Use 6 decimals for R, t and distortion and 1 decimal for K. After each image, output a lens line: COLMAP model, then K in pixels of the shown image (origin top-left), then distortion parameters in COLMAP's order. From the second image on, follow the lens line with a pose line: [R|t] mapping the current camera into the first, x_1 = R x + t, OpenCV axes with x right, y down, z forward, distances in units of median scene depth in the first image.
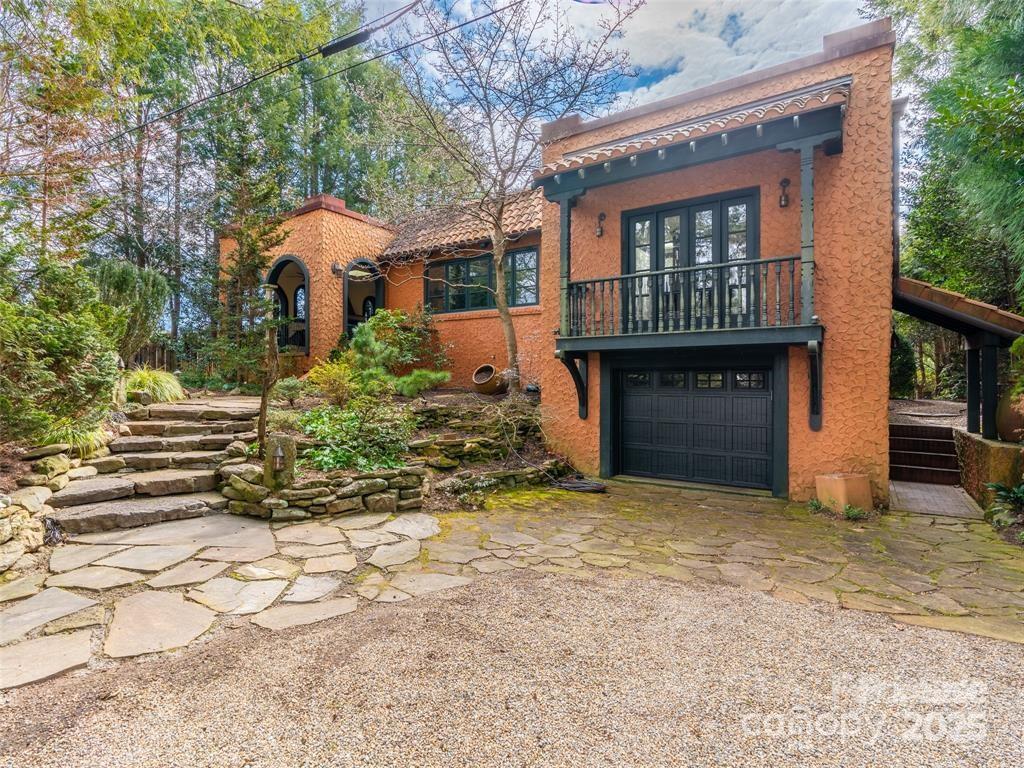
lens RADIAL K [[600.9, 0, 511.5], [0, 600.9, 382.2], [0, 0, 1]] dist [-0.003512, -0.000517]
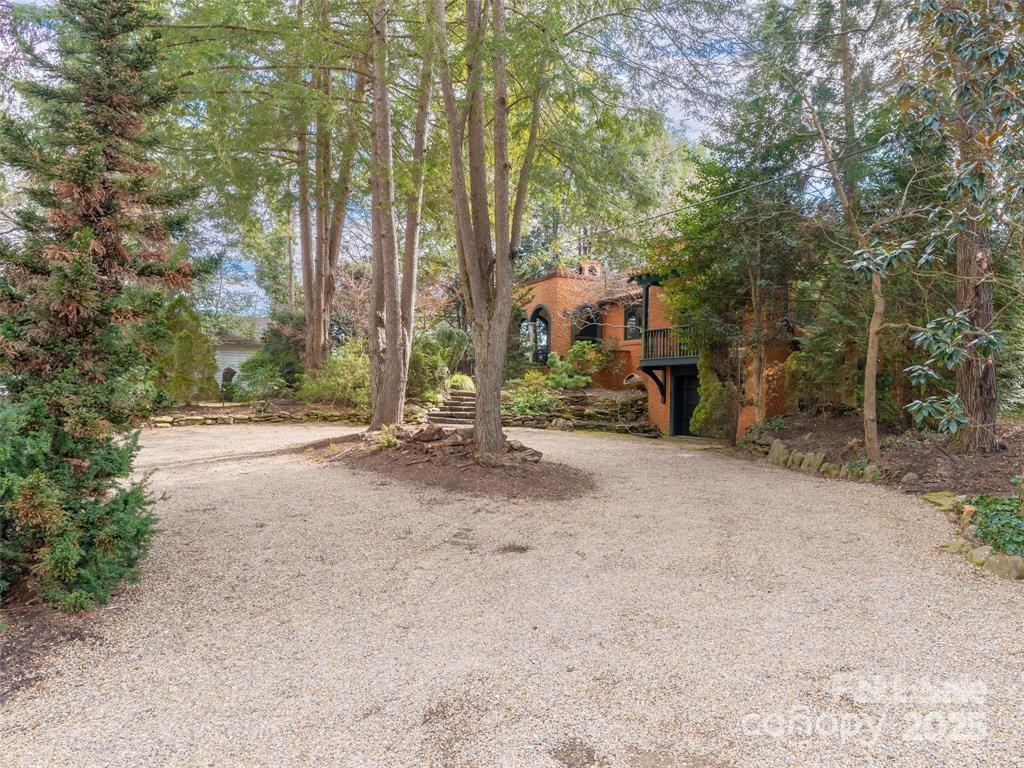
lens RADIAL K [[626.4, 0, 512.2], [0, 626.4, 383.8], [0, 0, 1]] dist [0.000405, 0.000001]
pose [[0.885621, 0.012611, -0.464238, 0.698445], [-0.020313, 0.999726, -0.011594, 0.039370], [0.463965, 0.019698, 0.885635, -1.040695]]
